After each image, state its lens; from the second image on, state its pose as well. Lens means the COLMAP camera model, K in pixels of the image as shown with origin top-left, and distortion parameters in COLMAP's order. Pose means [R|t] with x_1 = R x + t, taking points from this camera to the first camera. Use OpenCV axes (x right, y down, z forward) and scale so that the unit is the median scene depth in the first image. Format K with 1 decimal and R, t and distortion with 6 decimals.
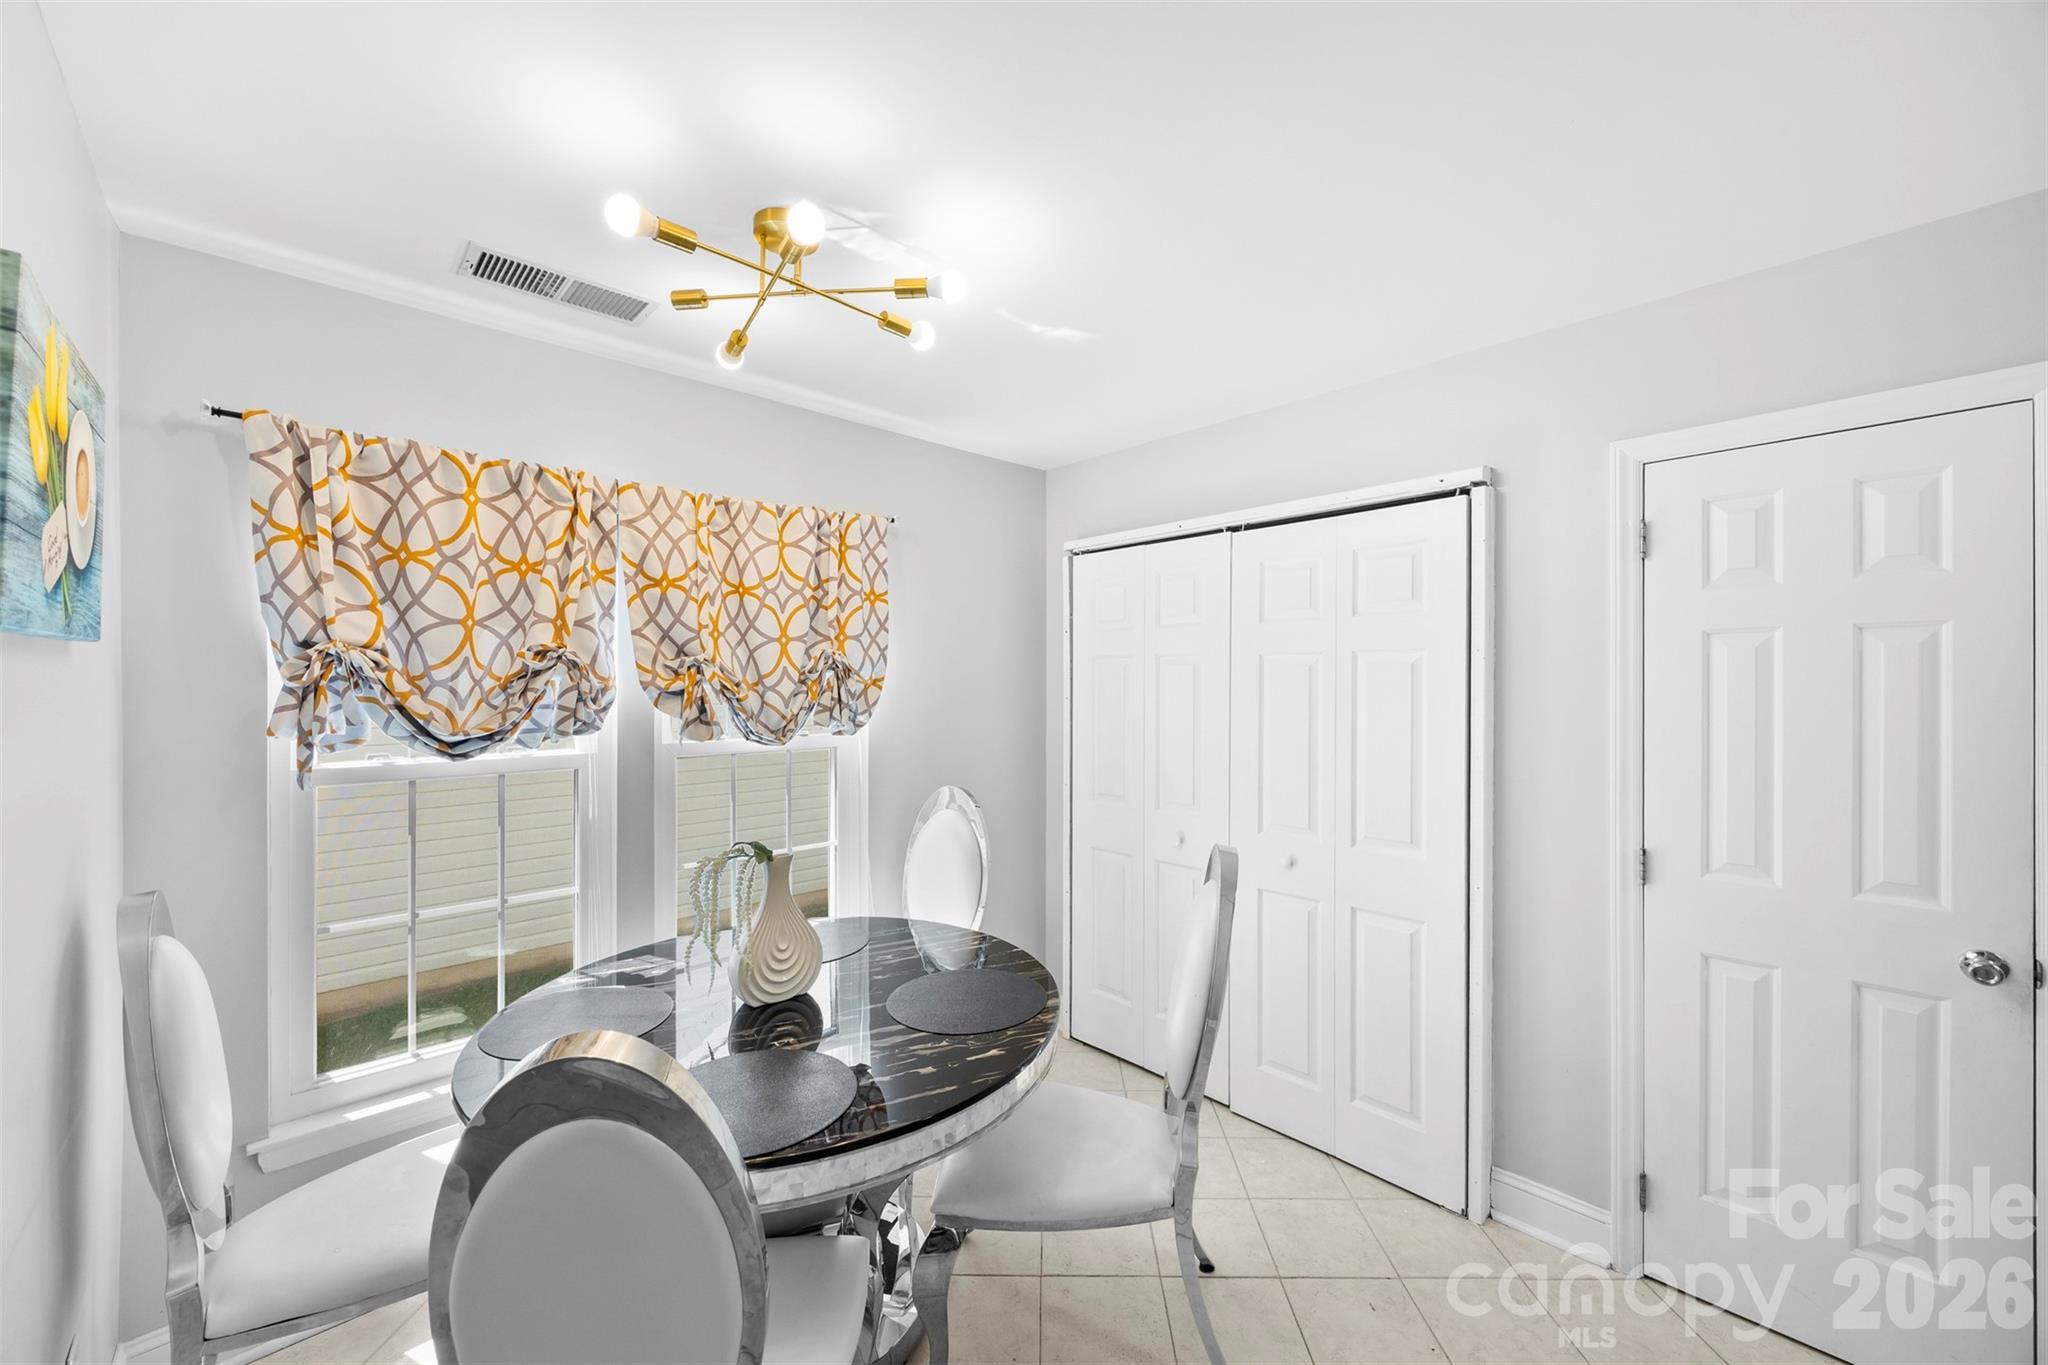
lens RADIAL K [[793.1, 0, 1027.8], [0, 793.1, 679.2], [0, 0, 1]] dist [-0.002642, 0.000035]
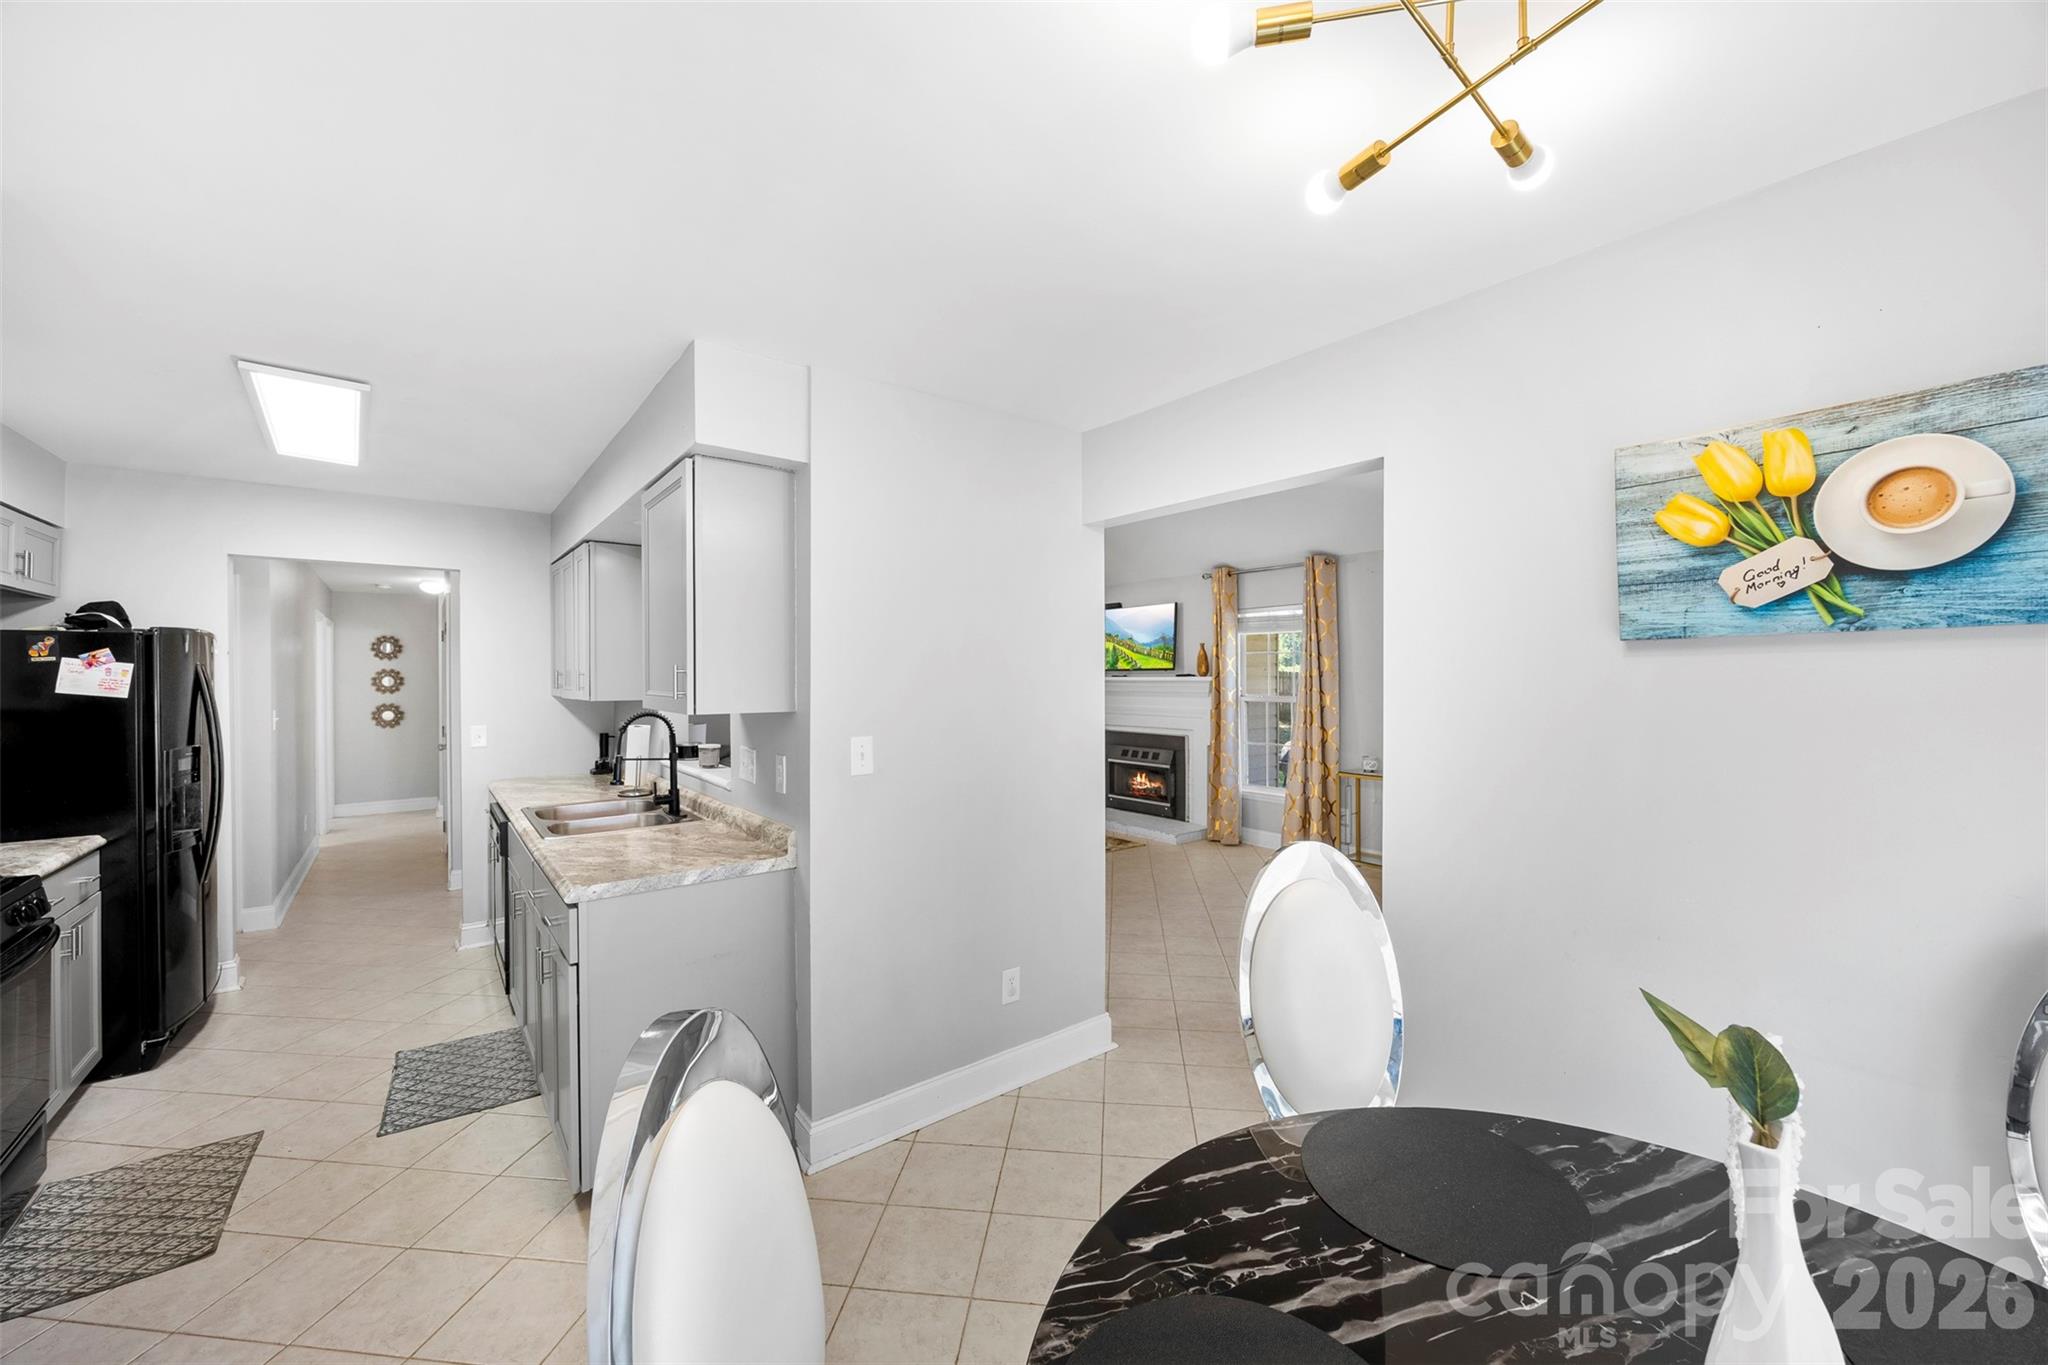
lens RADIAL K [[785.3, 0, 1030.9], [0, 785.3, 674.0], [0, 0, 1]] dist [-0.002442, -0.000621]
pose [[-0.995706, 0.000064, 0.092574, -0.005986], [0.000430, 0.999992, 0.003934, 0.002536], [-0.092573, 0.003957, -0.995698, 1.153546]]
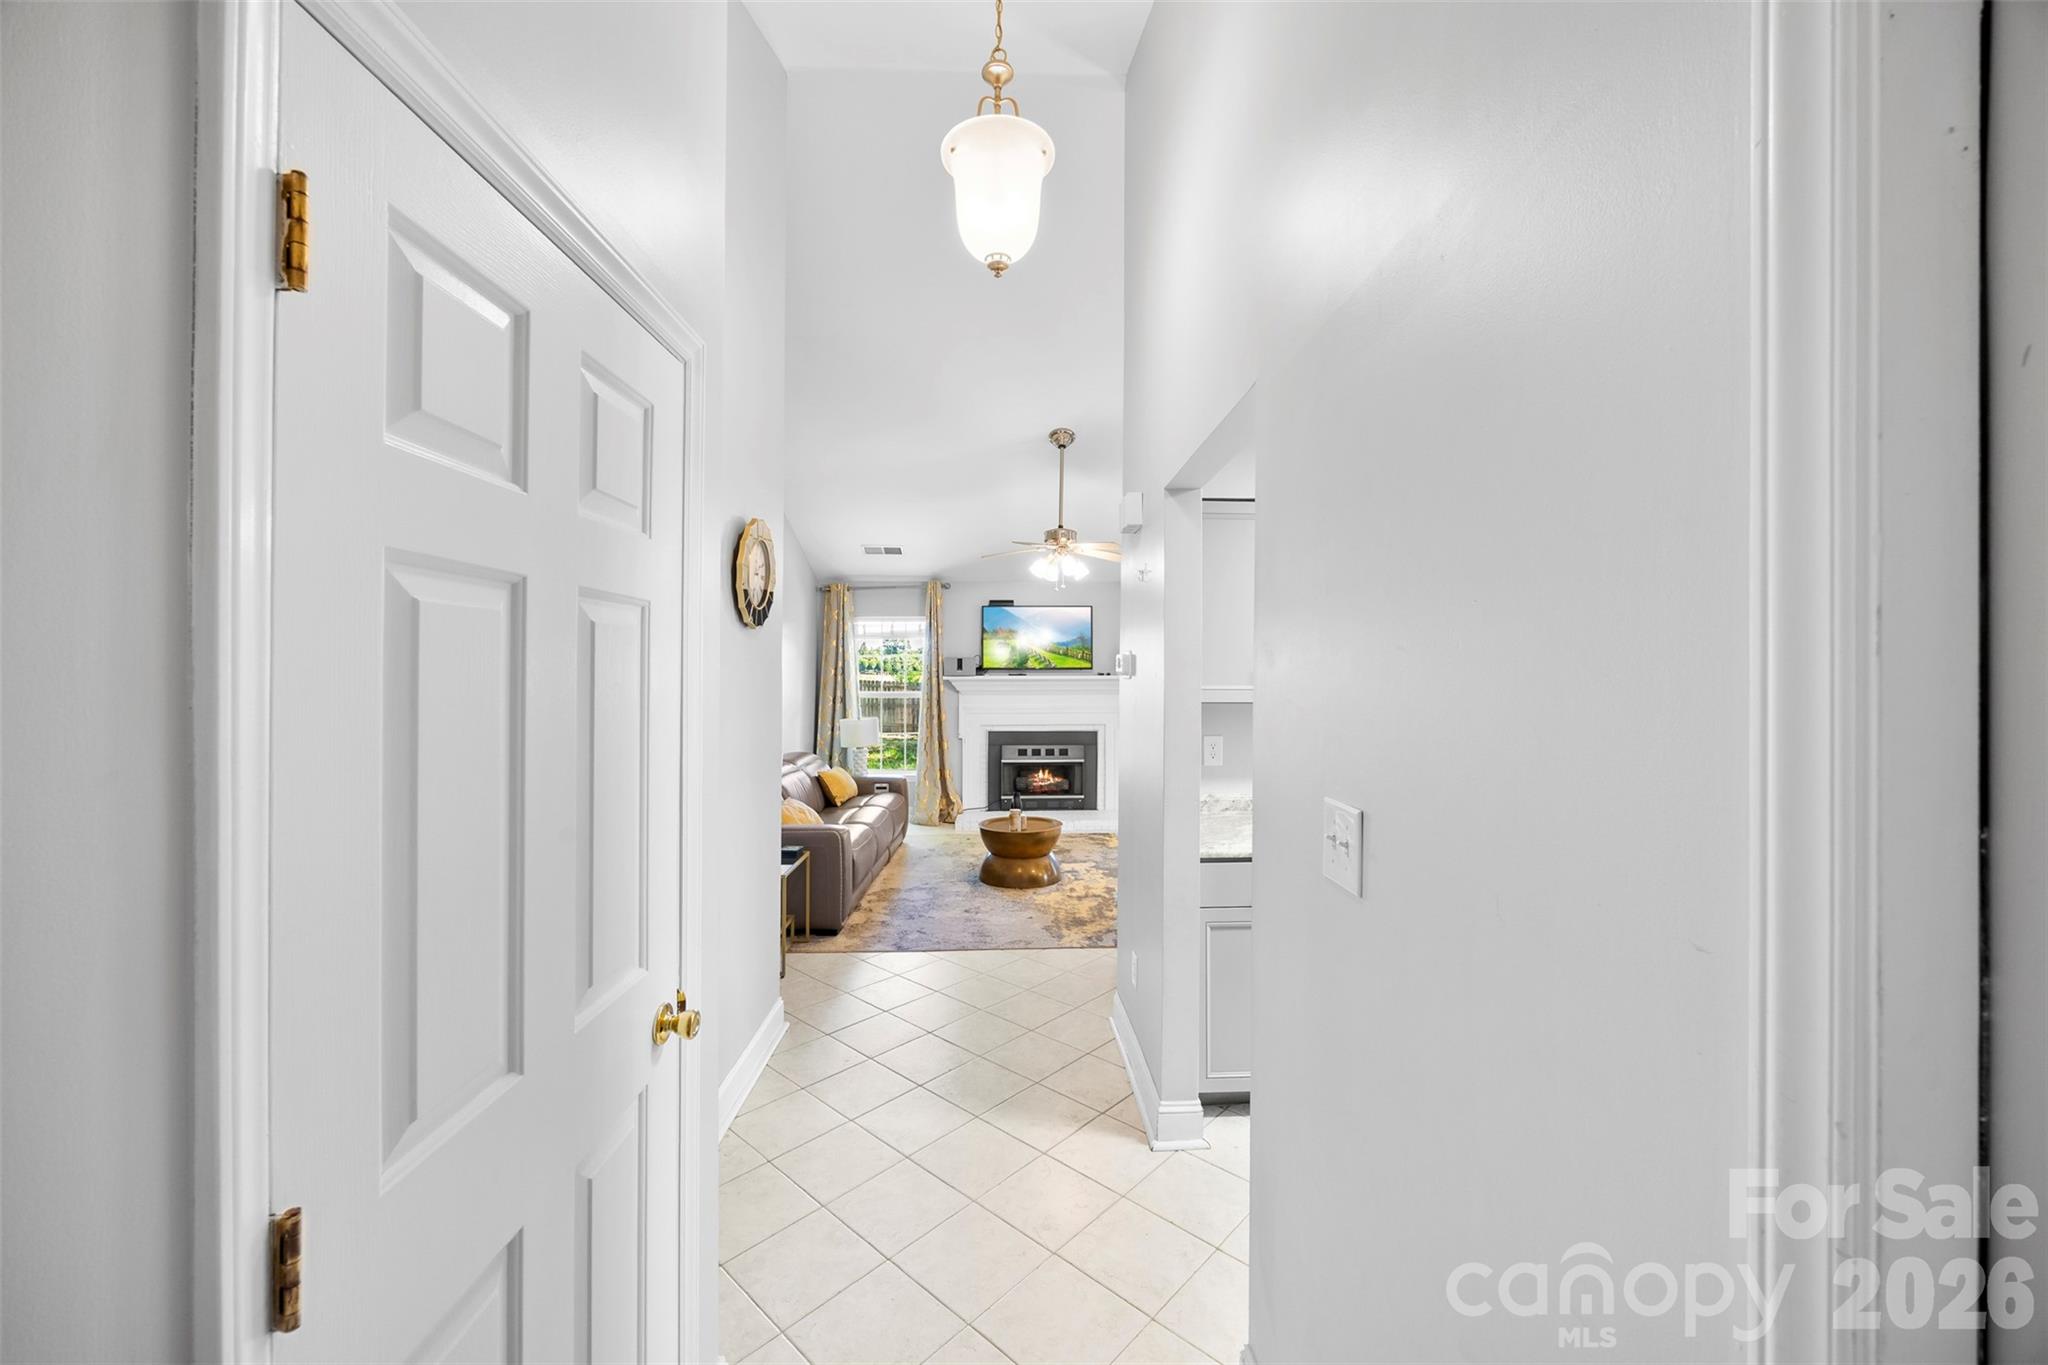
lens RADIAL K [[776.6, 0, 1037.1], [0, 776.6, 675.3], [0, 0, 1]] dist [-0.001018, -0.000347]
pose [[-0.662205, 0.002403, -0.749319, 2.428209], [-0.001459, 0.999989, 0.004496, 0.010695], [0.749322, 0.004070, -0.662194, -0.031048]]
